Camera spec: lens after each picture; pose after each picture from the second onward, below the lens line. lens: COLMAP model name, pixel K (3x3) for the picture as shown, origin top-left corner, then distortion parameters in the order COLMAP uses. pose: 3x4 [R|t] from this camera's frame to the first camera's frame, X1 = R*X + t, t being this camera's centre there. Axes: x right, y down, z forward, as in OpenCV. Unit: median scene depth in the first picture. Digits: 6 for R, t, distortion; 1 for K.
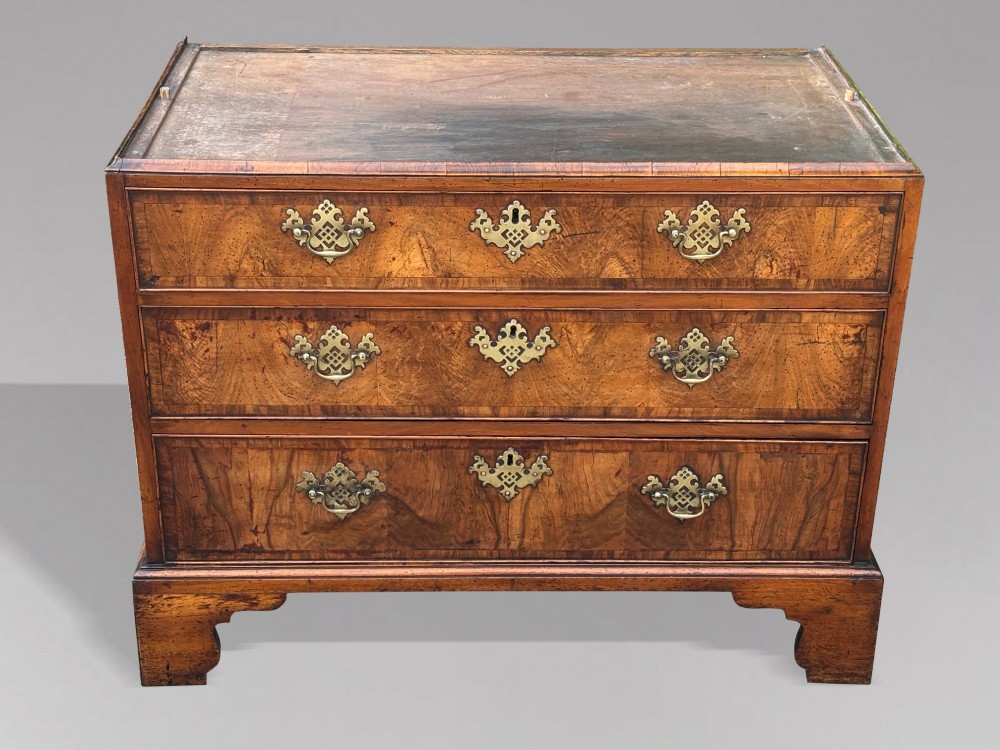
lens RADIAL K [[1544.2, 0, 500.0], [0, 1544.2, 375.0], [0, 0, 1]] dist [0.263944, -1.188448]
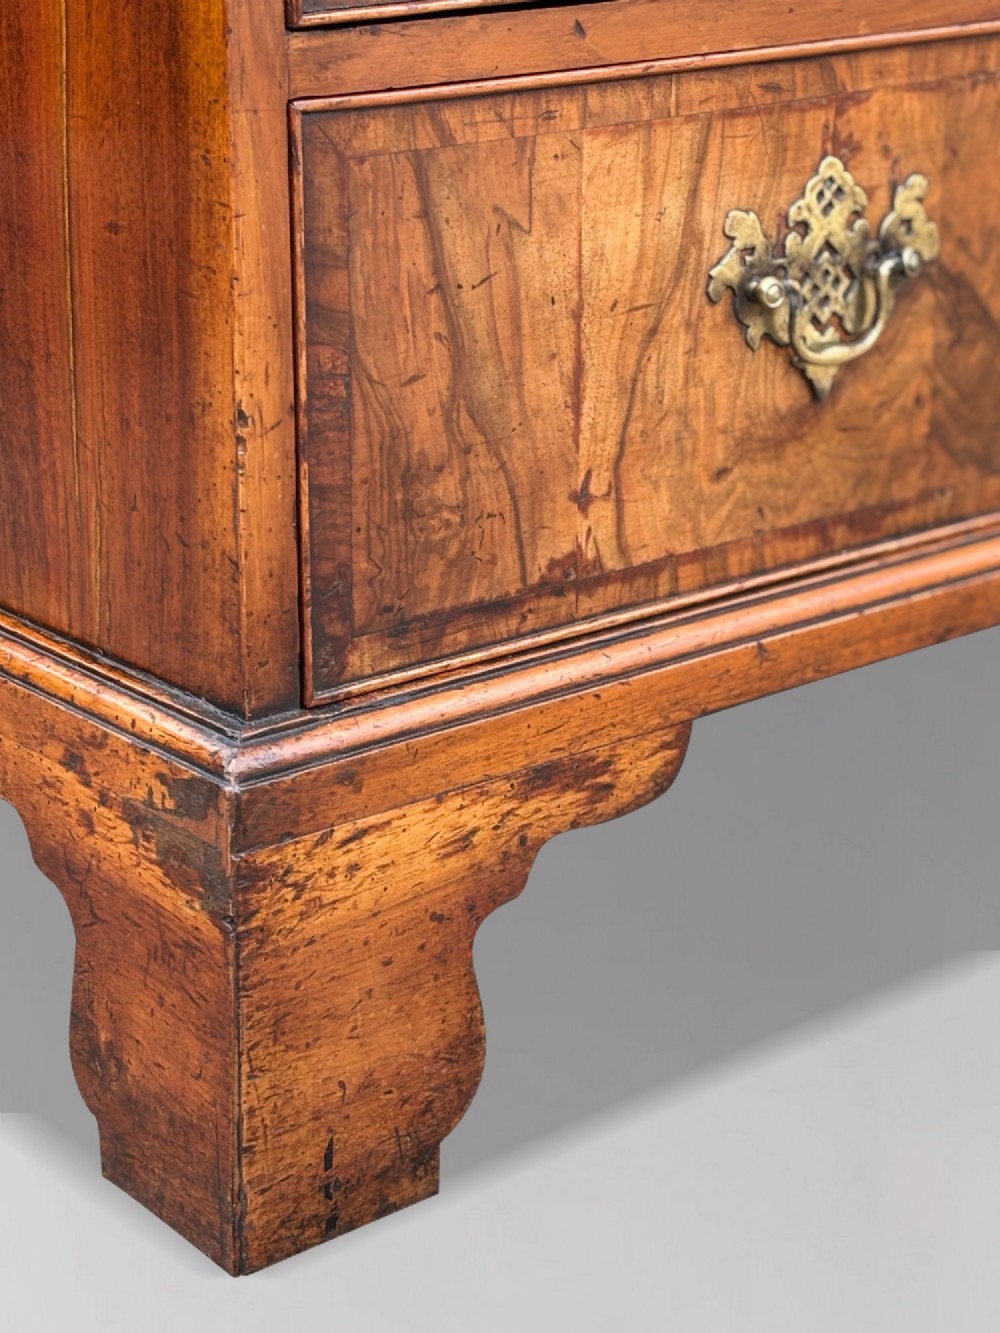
lens RADIAL K [[3080.9, 0, 500.0], [0, 3080.9, 666.5], [0, 0, 1]] dist [0.259821, -0.885699]
pose [[0.784229, -0.216046, 0.581643, -0.490745], [0.287365, 0.957291, -0.031877, 0.144291], [-0.549915, 0.192143, 0.812819, 0.604854]]
